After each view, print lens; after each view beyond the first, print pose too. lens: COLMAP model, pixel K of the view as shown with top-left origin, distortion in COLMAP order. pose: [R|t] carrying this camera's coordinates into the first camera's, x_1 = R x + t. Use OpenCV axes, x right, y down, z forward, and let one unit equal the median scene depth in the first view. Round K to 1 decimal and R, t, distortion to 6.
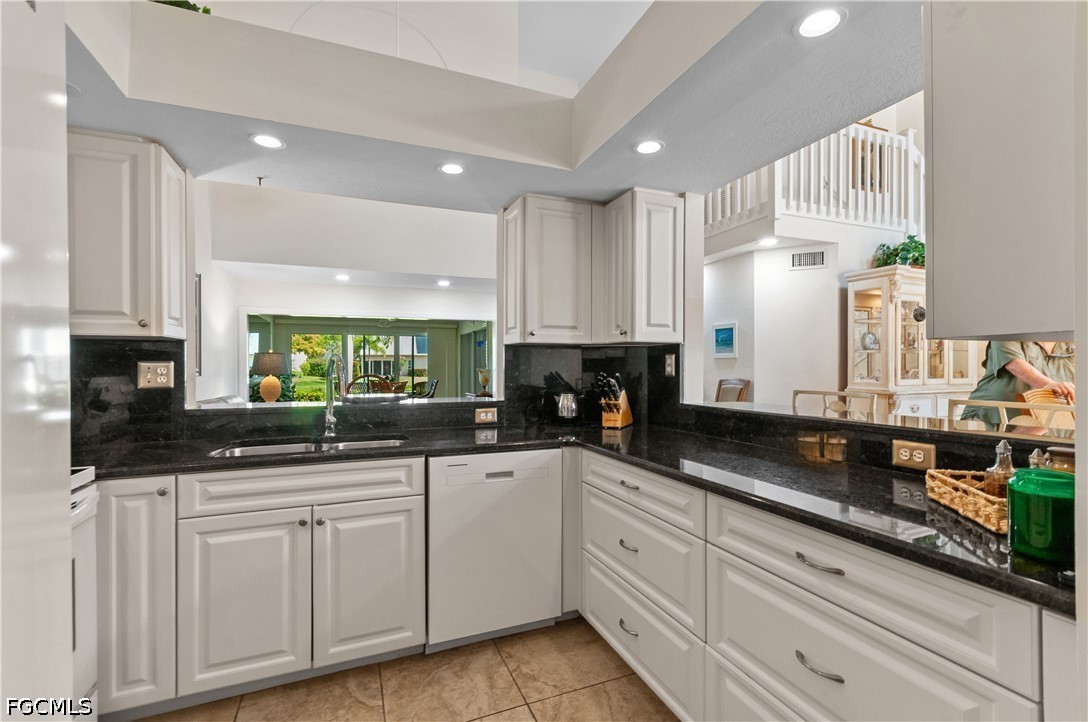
lens RADIAL K [[481.8, 0, 547.2], [0, 481.8, 366.6], [0, 0, 1]] dist [0.001629, 0.000580]
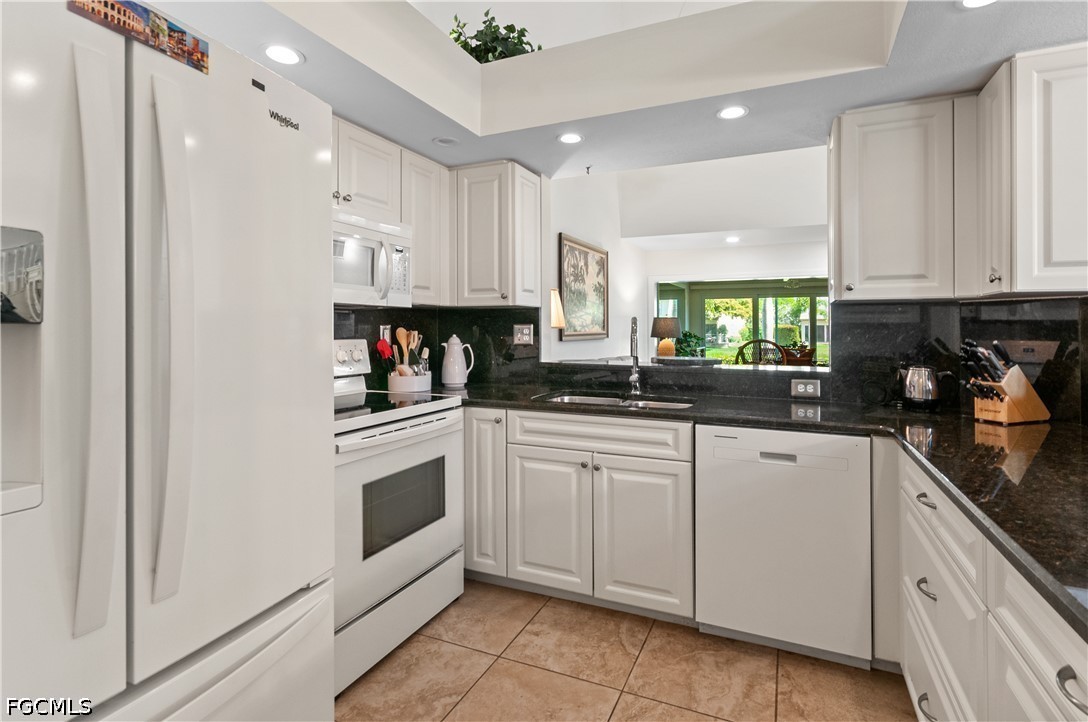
lens RADIAL K [[517.4, 0, 573.5], [0, 517.4, 329.2], [0, 0, 1]] dist [-0.000745, 0.000458]
pose [[0.702787, 0.003167, -0.711393, 0.244951], [-0.006781, 0.999974, -0.002247, 0.003790], [0.711368, 0.006403, 0.702790, 0.084621]]
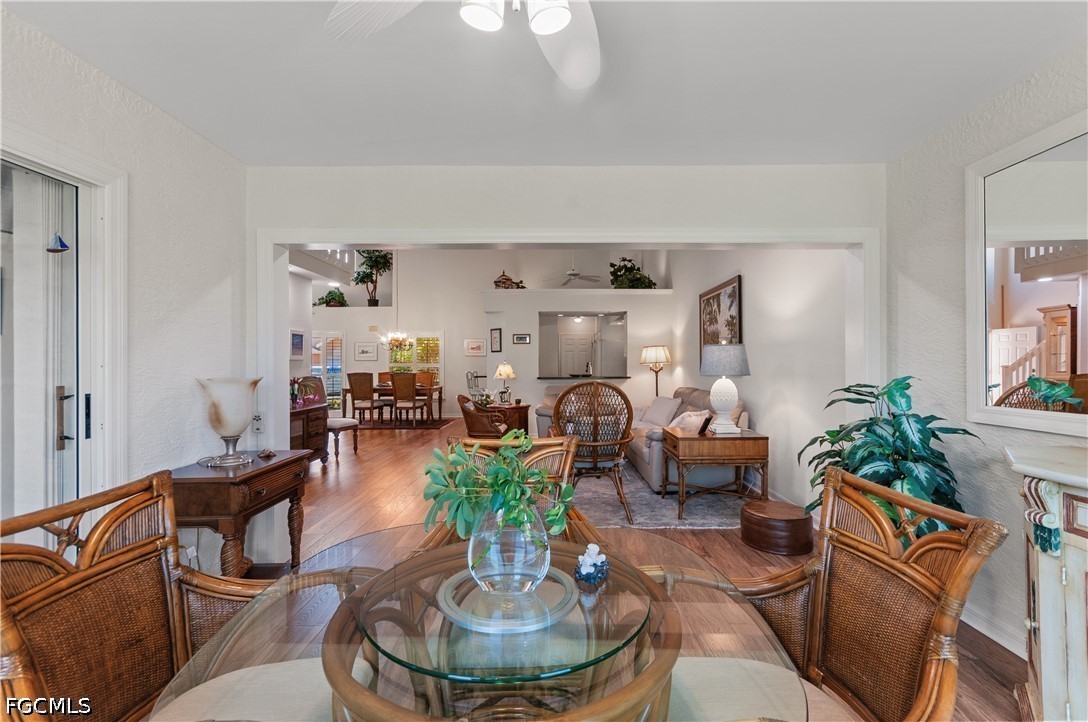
lens RADIAL K [[496.7, 0, 549.2], [0, 496.7, 361.0], [0, 0, 1]] dist [0.000624, 0.000140]
pose [[-0.921633, 0.008886, 0.387960, -1.426663], [0.006805, 0.999954, -0.006737, -0.005798], [-0.388002, -0.003569, -0.921651, 4.051605]]
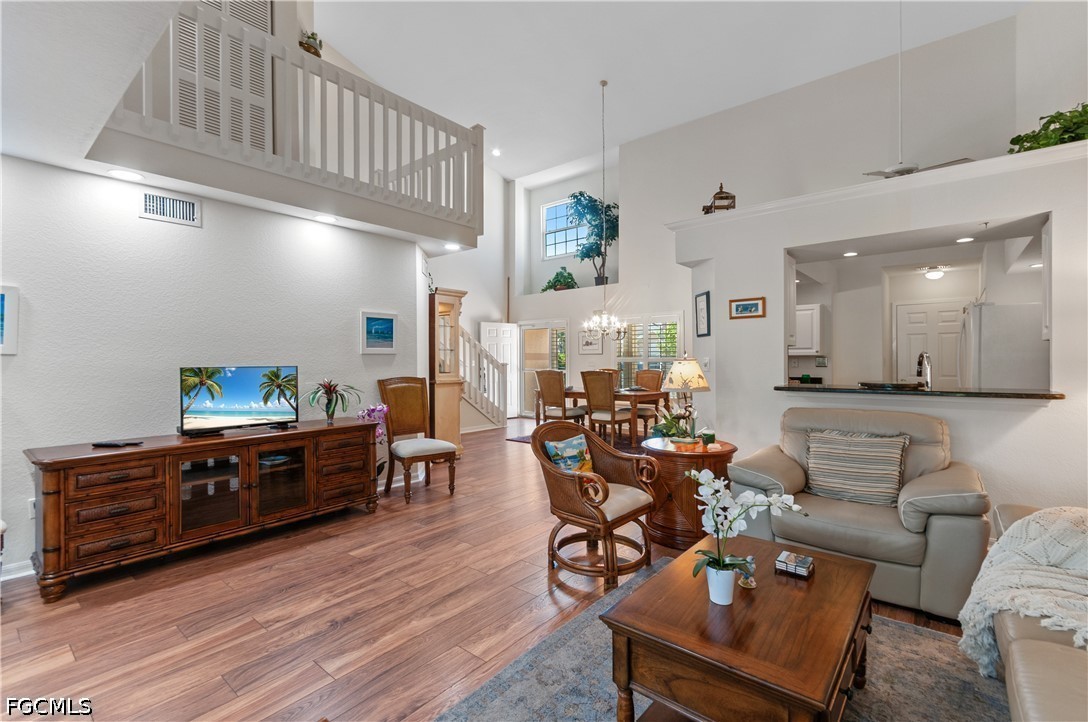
lens RADIAL K [[489.3, 0, 544.0], [0, 489.3, 361.0], [0, 0, 1]] dist [0.014416, -0.014402]
pose [[-0.471829, 0.003172, 0.881684, -1.104897], [0.008949, 0.999959, 0.001191, -0.008615], [-0.881645, 0.008453, -0.471838, 2.483415]]
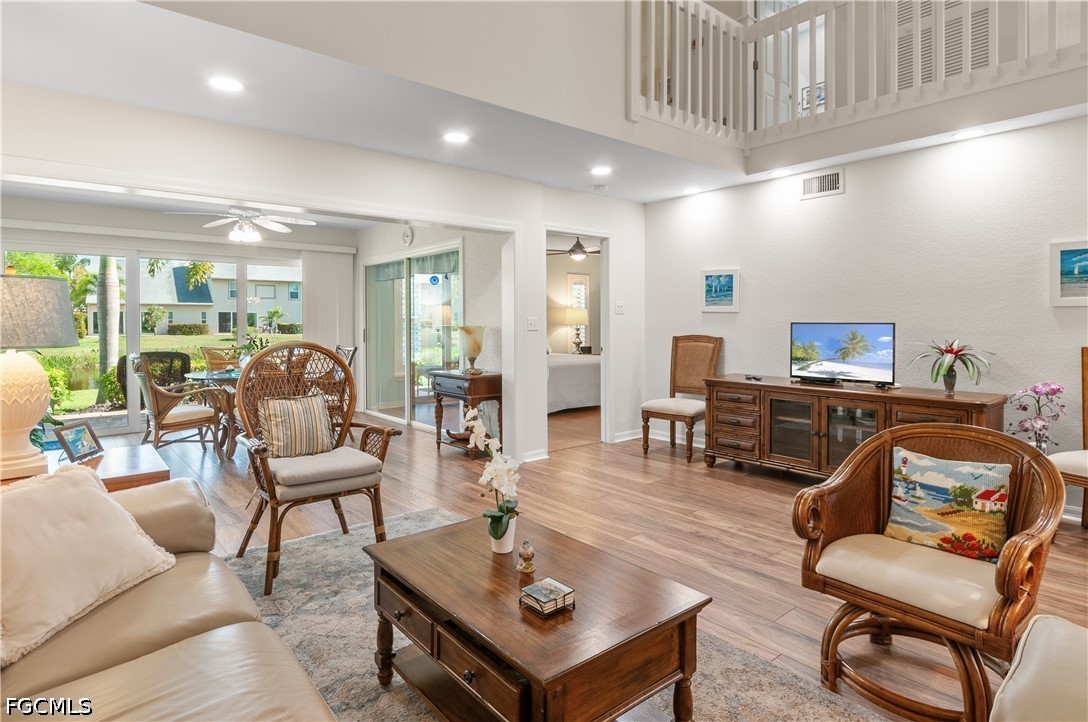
lens RADIAL K [[578.8, 0, 541.2], [0, 578.8, 325.0], [0, 0, 1]] dist [-0.000692, -0.000216]
pose [[0.952562, -0.002579, 0.304335, -0.841926], [0.000141, 0.999968, 0.008031, -0.004490], [-0.304346, -0.007607, 0.952531, 1.267489]]
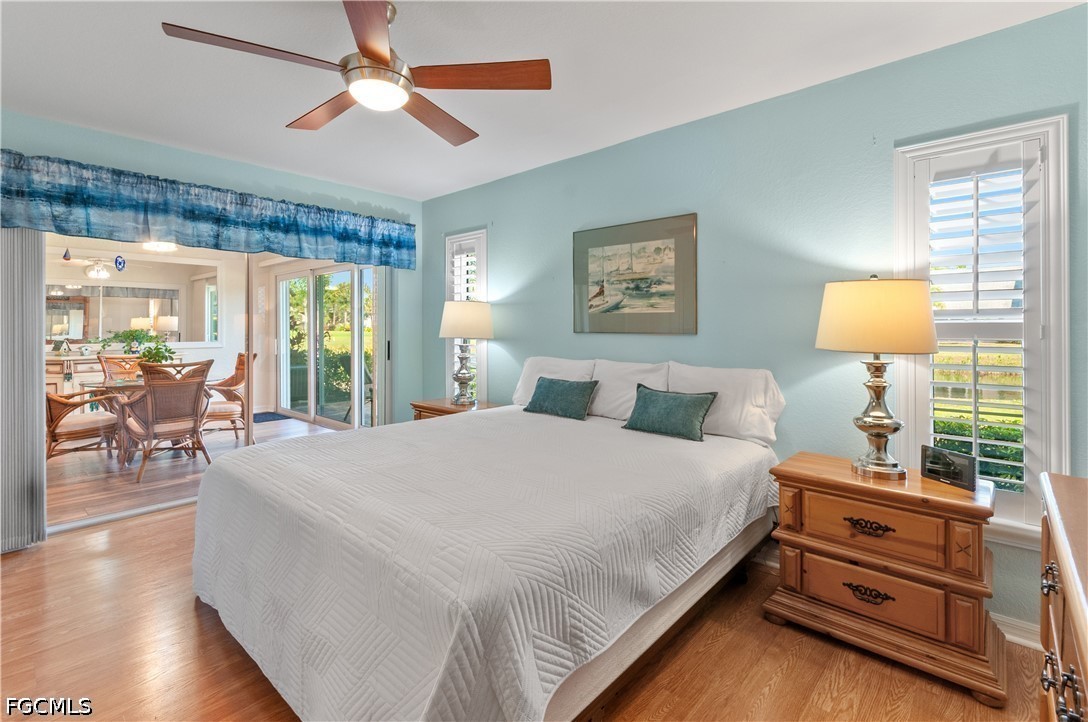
lens RADIAL K [[498.5, 0, 540.6], [0, 498.5, 331.2], [0, 0, 1]] dist [0.000105, -0.000057]
pose [[0.425887, 0.008533, -0.904736, 1.117478], [-0.005881, 0.999961, 0.006663, -0.010012], [0.904757, 0.002483, 0.425921, 4.157465]]
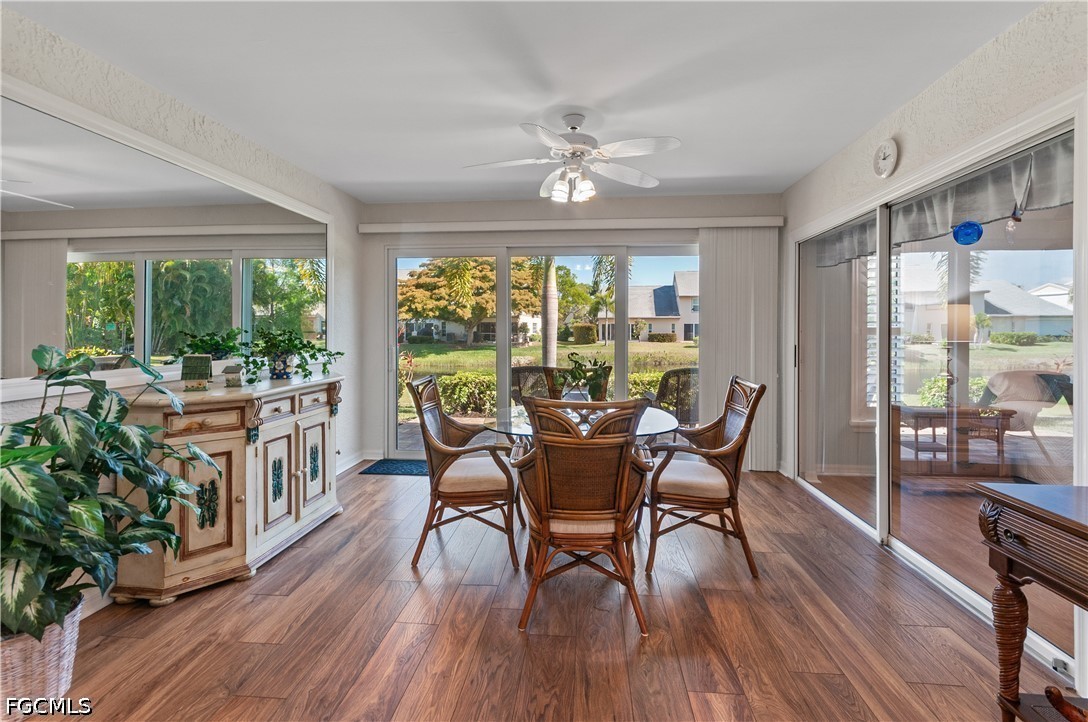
lens RADIAL K [[498.5, 0, 540.6], [0, 498.5, 331.2], [0, 0, 1]] dist [0.000105, -0.000057]
pose [[0.880972, 0.004899, -0.473143, -0.765830], [-0.004187, 0.999988, 0.002557, -0.004080], [0.473149, -0.000271, 0.880982, 2.634581]]
